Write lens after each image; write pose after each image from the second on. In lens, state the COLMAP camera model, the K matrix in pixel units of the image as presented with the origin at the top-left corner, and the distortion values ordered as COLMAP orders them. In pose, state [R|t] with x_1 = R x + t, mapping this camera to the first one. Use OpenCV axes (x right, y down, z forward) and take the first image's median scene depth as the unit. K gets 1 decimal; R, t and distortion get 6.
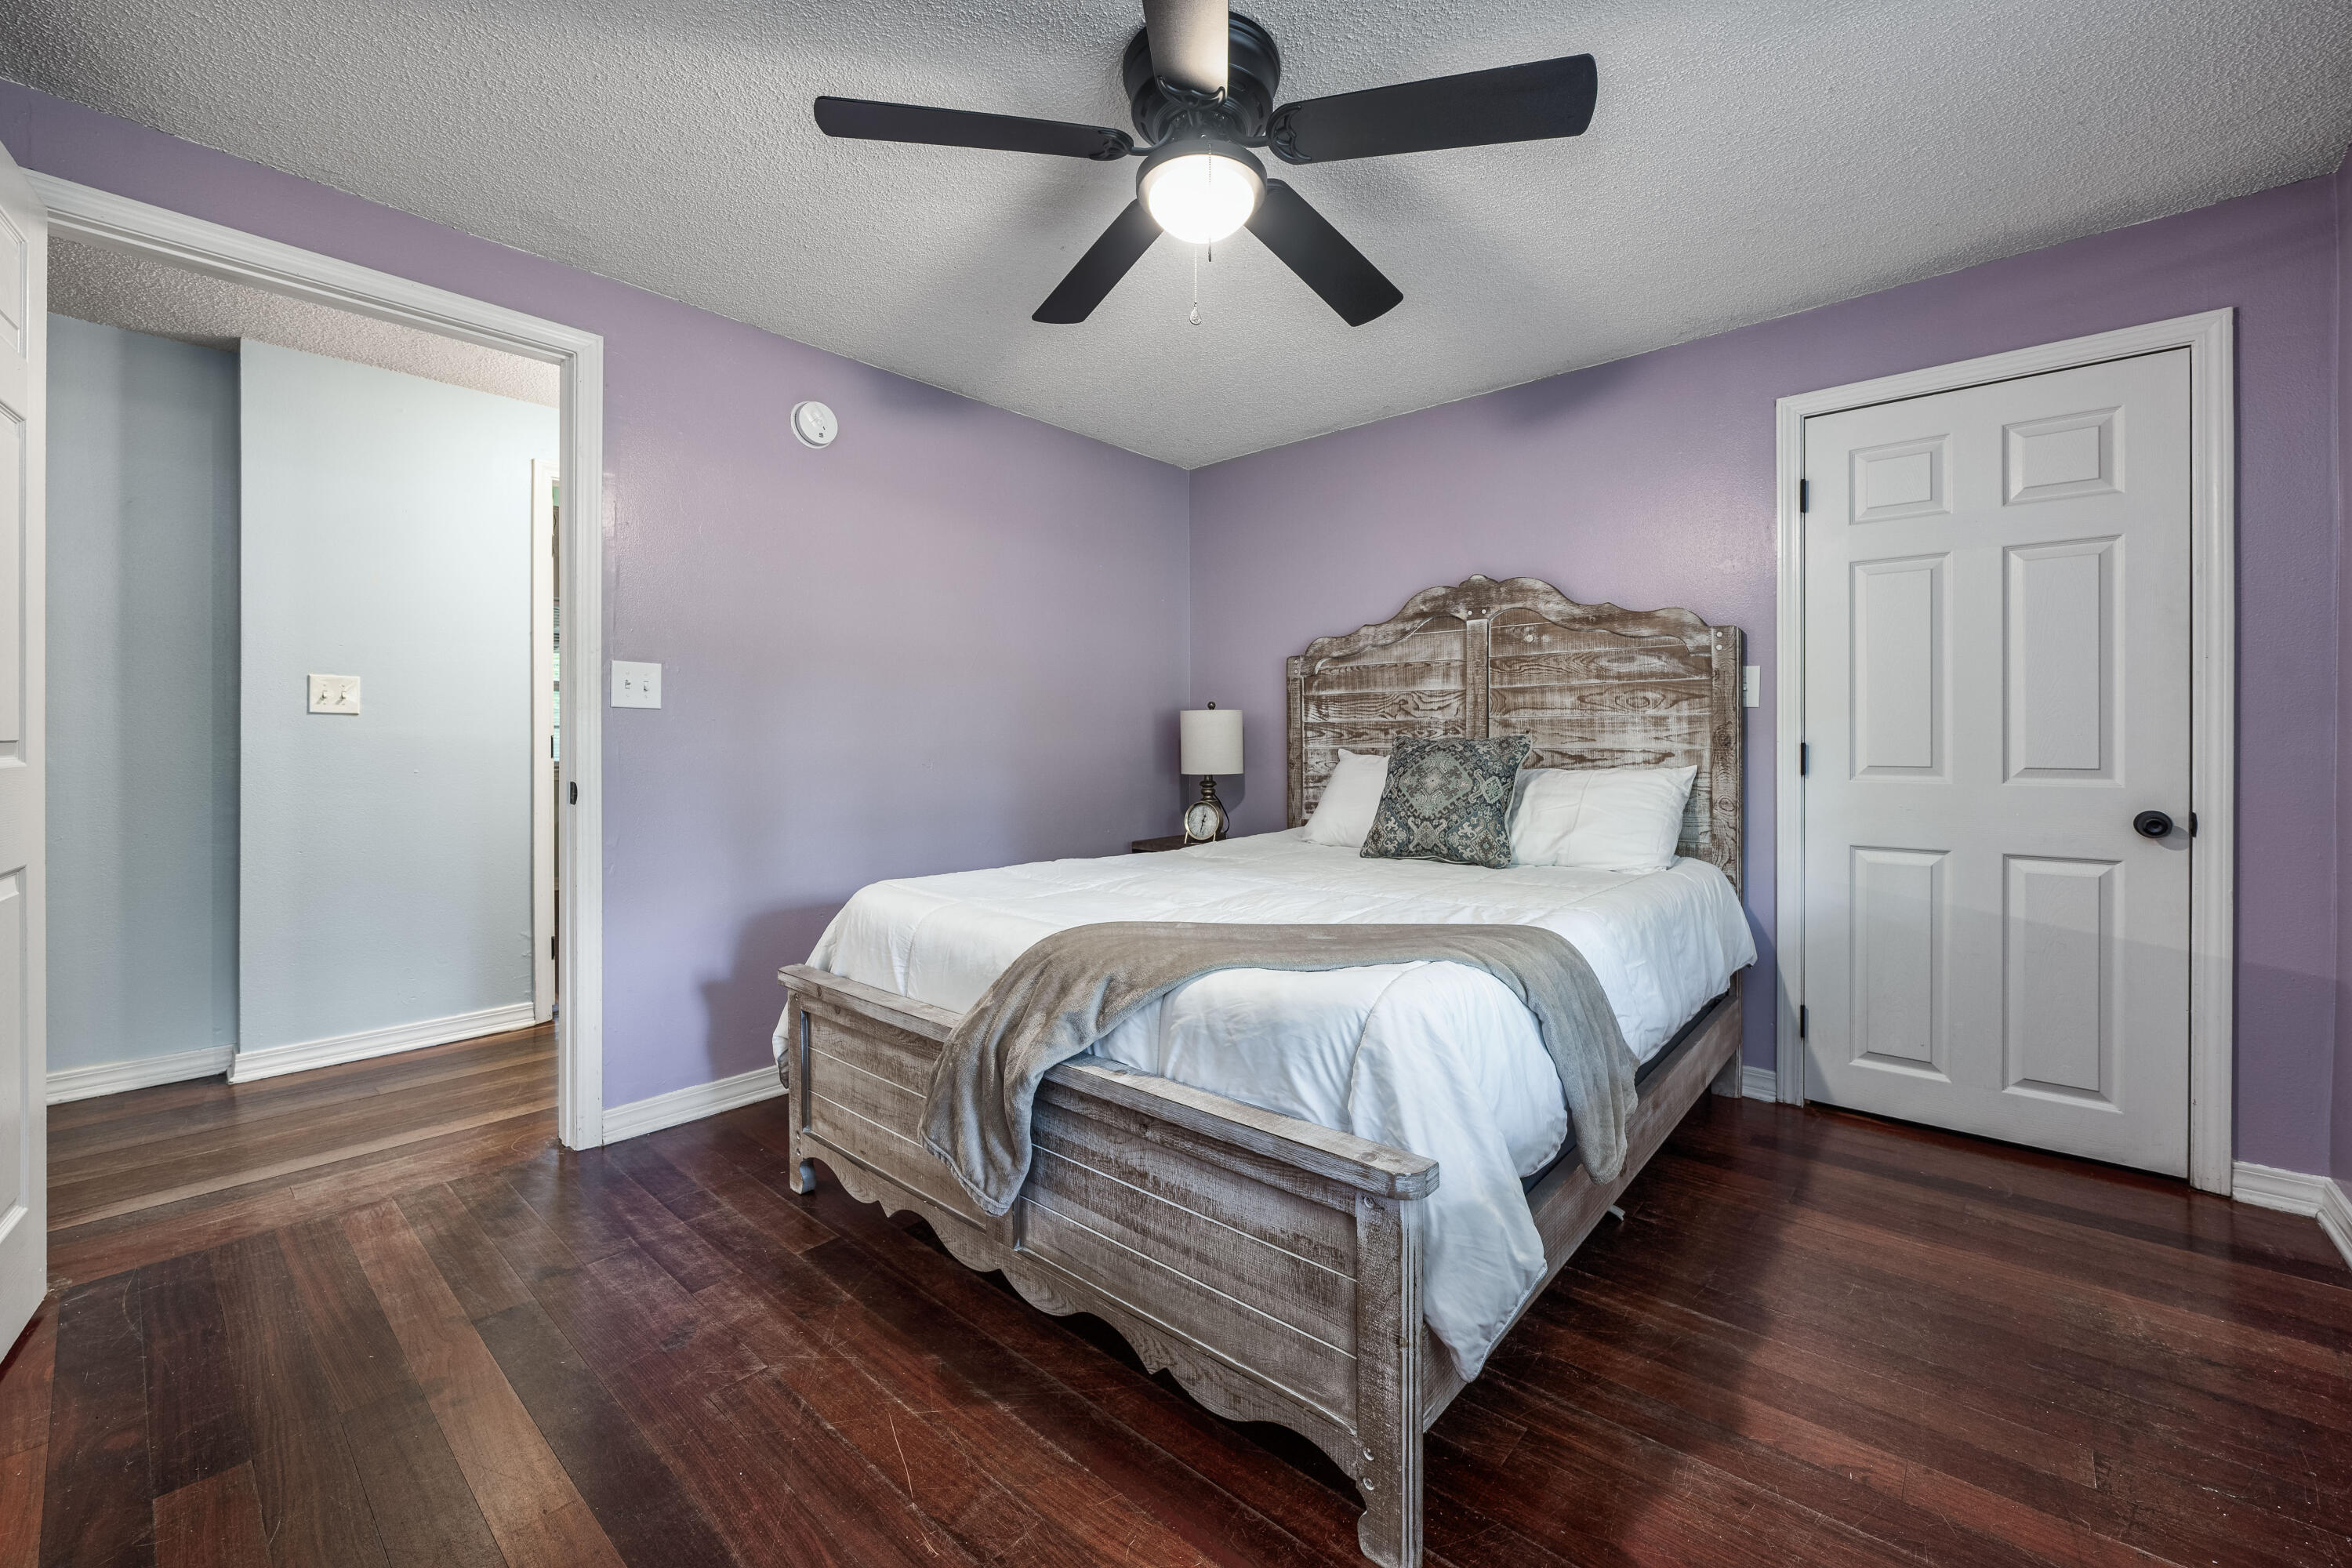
lens RADIAL K [[949.9, 0, 1175.4], [0, 949.9, 749.1], [0, 0, 1]] dist [-0.006496, 0.000536]
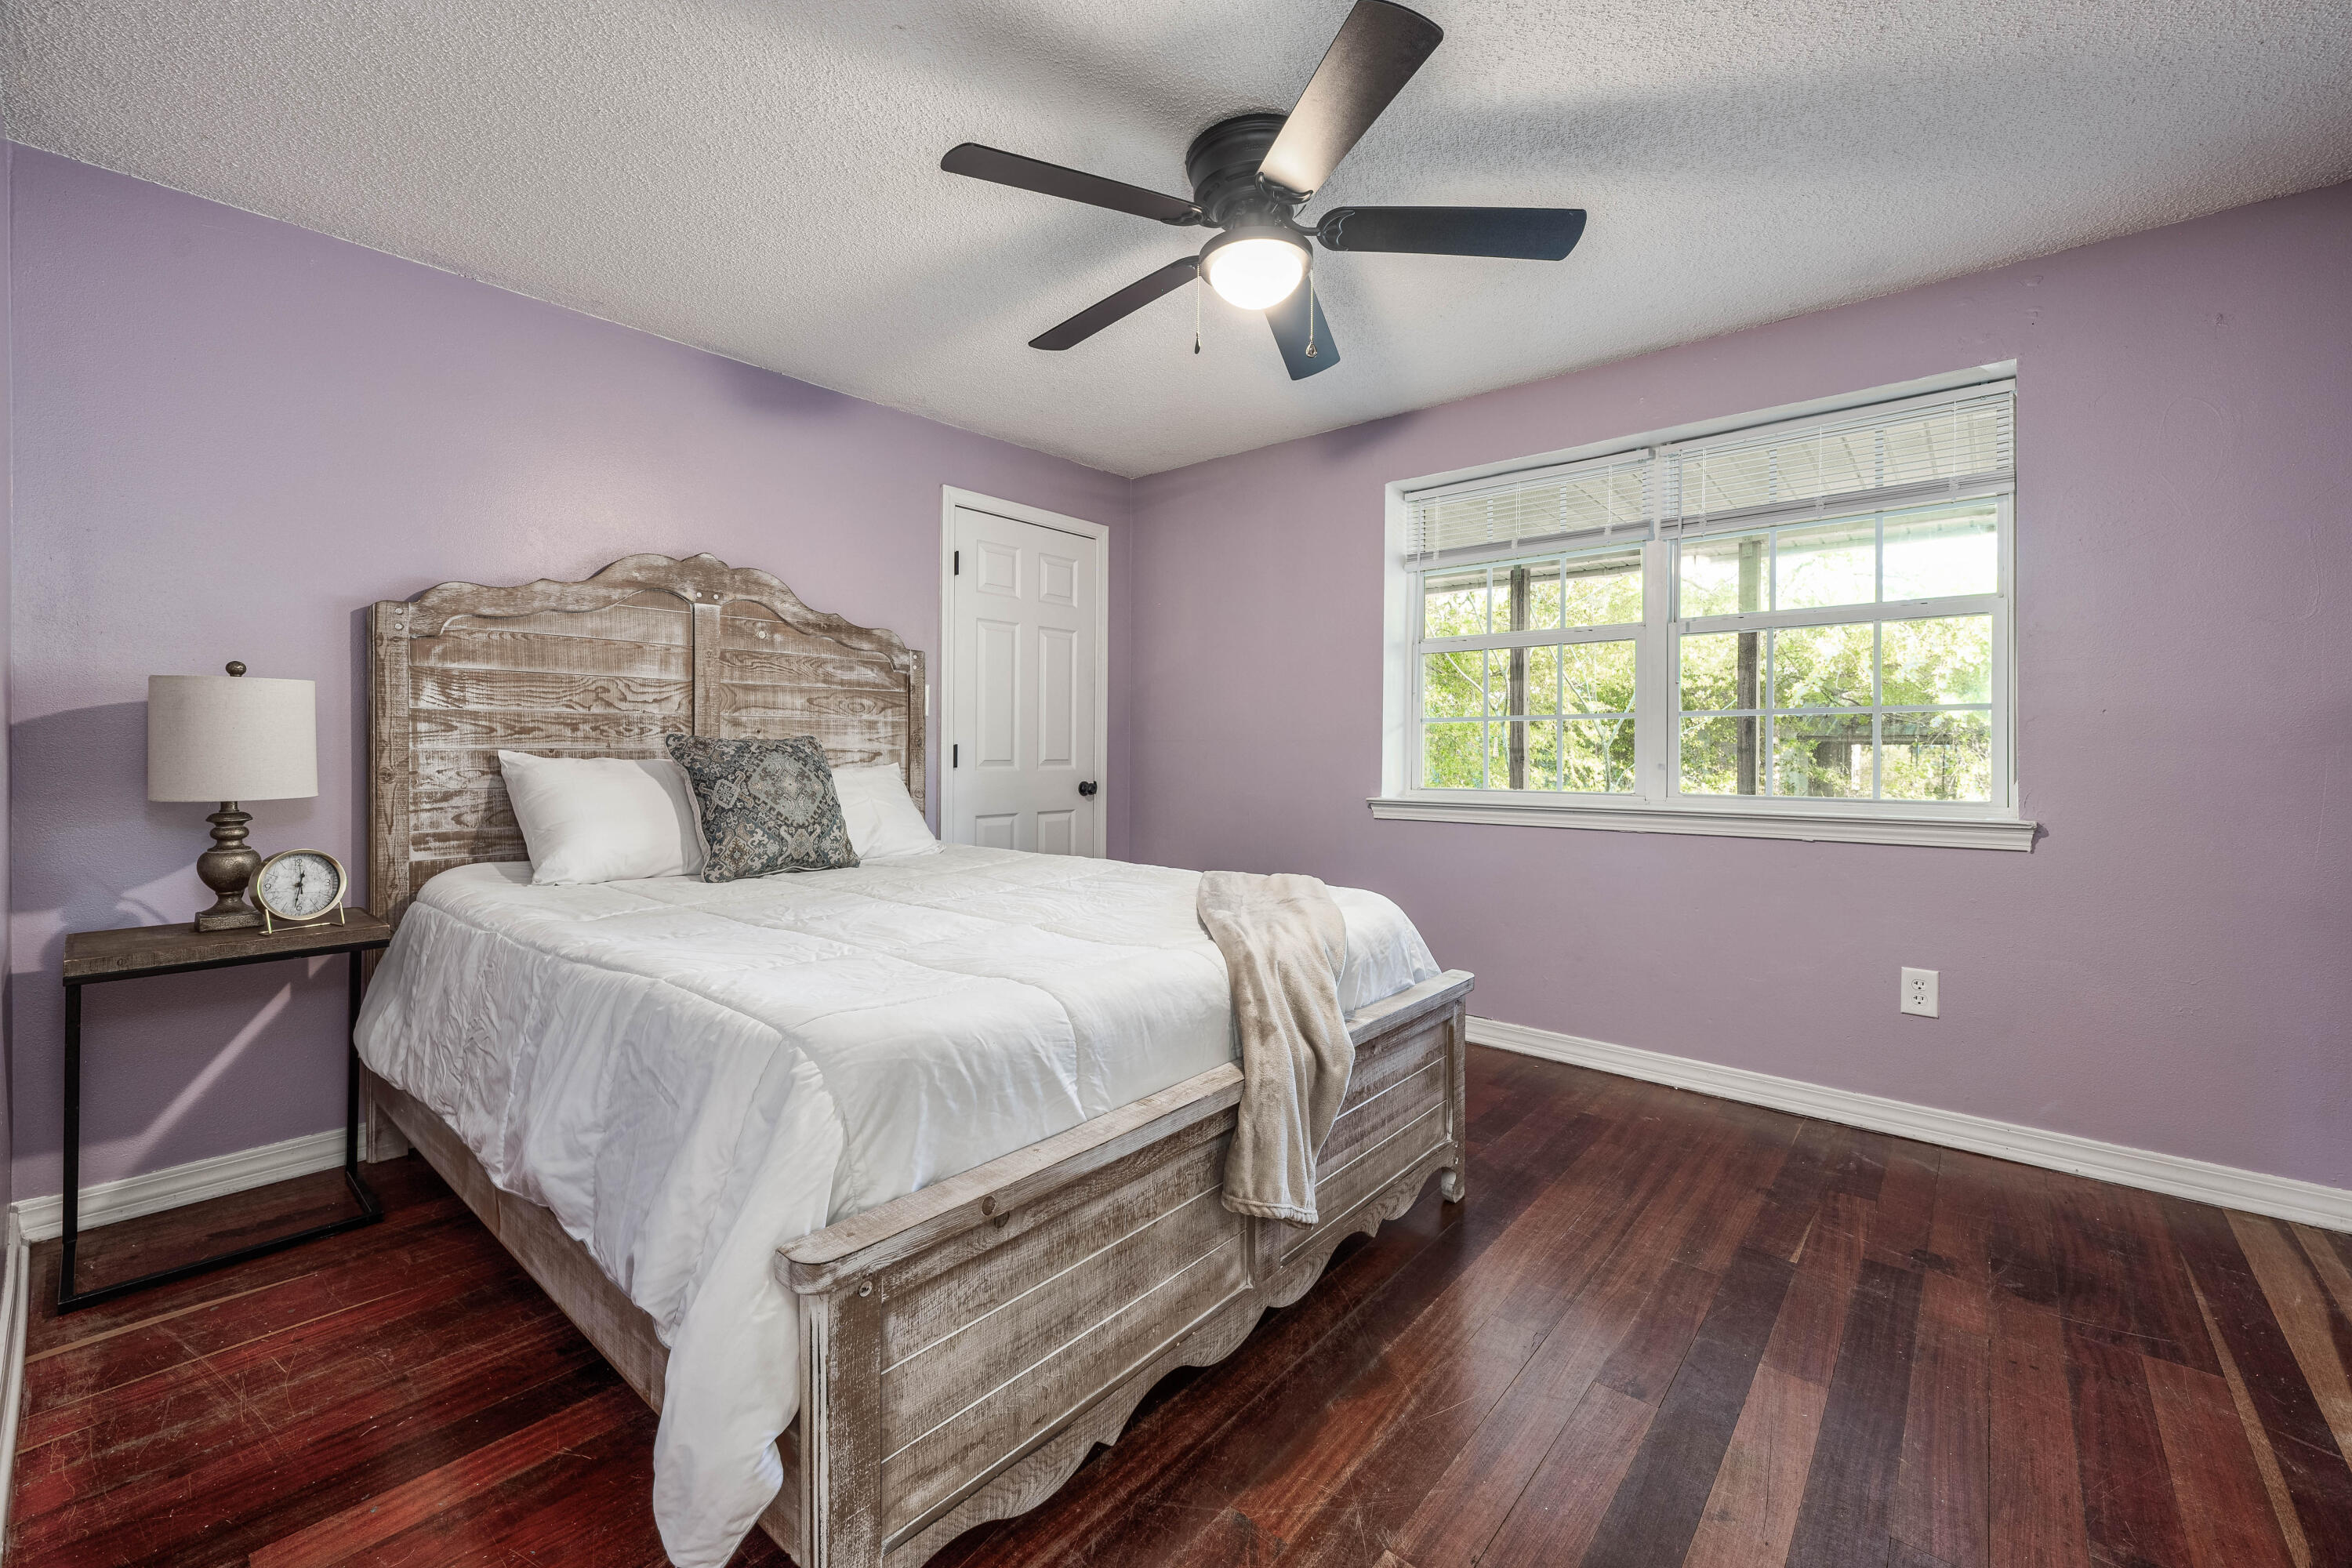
lens RADIAL K [[949.9, 0, 1179.3], [0, 949.9, 759.0], [0, 0, 1]] dist [-0.006496, 0.000536]
pose [[-0.016587, -0.013586, 0.999770, -0.609513], [0.000808, 0.999907, 0.013601, -0.003271], [-0.999862, 0.001033, -0.016574, 0.602804]]
